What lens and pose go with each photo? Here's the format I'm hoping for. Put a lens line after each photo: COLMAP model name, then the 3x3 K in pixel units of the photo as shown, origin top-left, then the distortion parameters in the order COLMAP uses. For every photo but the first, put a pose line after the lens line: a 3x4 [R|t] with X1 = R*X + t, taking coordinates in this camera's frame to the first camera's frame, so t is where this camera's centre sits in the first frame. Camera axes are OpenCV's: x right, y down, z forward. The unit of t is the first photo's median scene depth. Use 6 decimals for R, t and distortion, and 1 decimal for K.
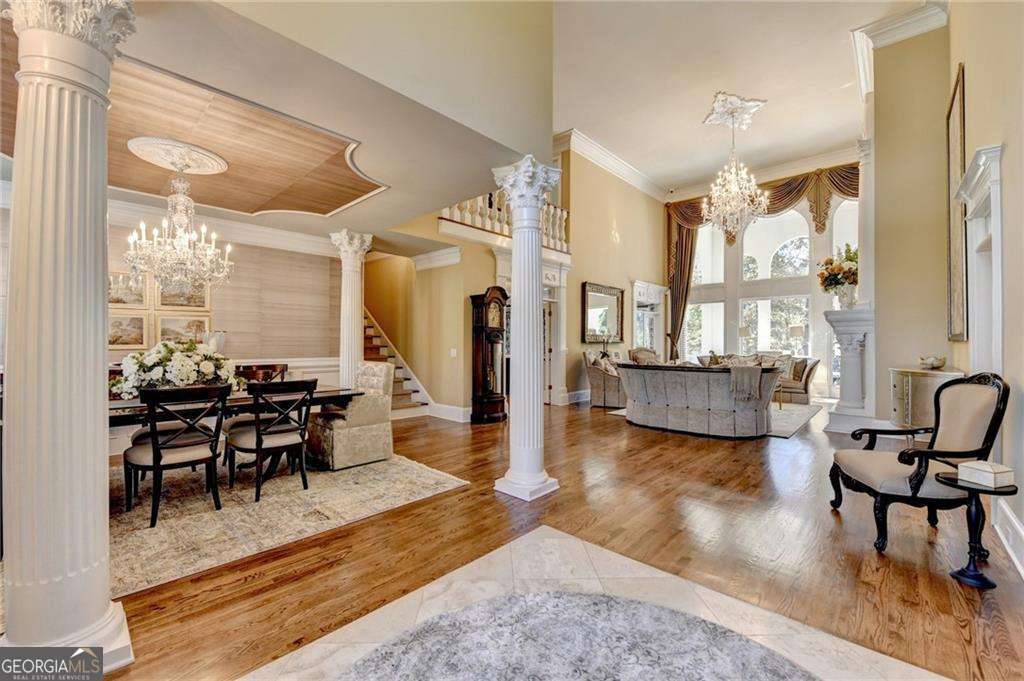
lens RADIAL K [[416.7, 0, 501.4], [0, 416.7, 341.3], [0, 0, 1]] dist [-0.019960, 0.000037]
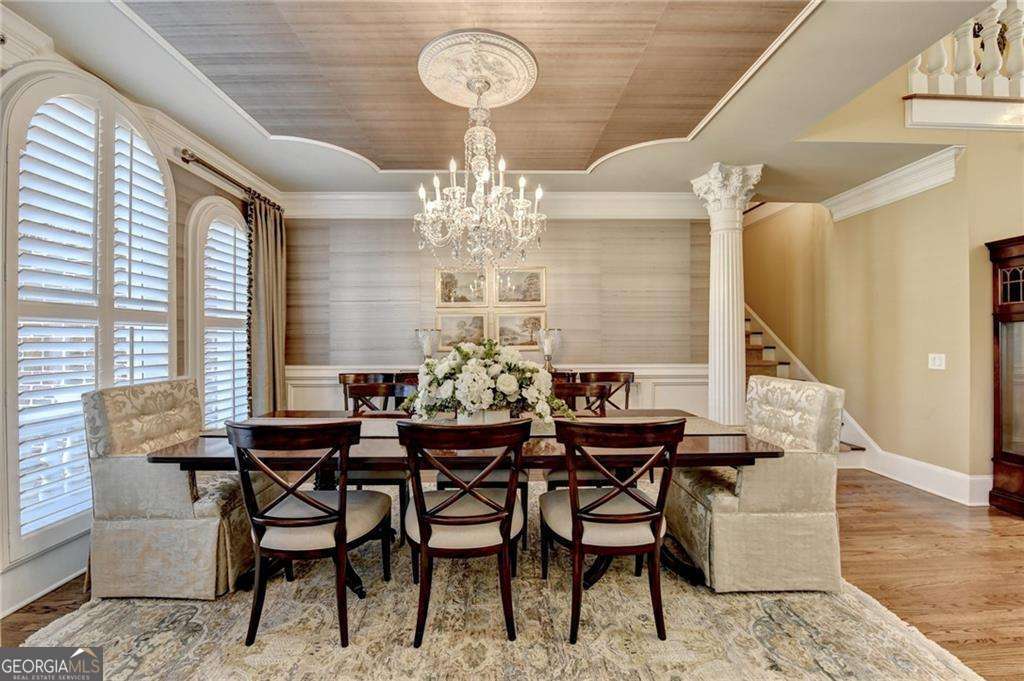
lens RADIAL K [[416.7, 0, 501.4], [0, 416.7, 341.3], [0, 0, 1]] dist [-0.019960, 0.000037]
pose [[0.699215, -0.006506, -0.714882, -0.192289], [0.007715, 0.999969, -0.001555, -0.000376], [0.714870, -0.004428, 0.699244, 0.396282]]
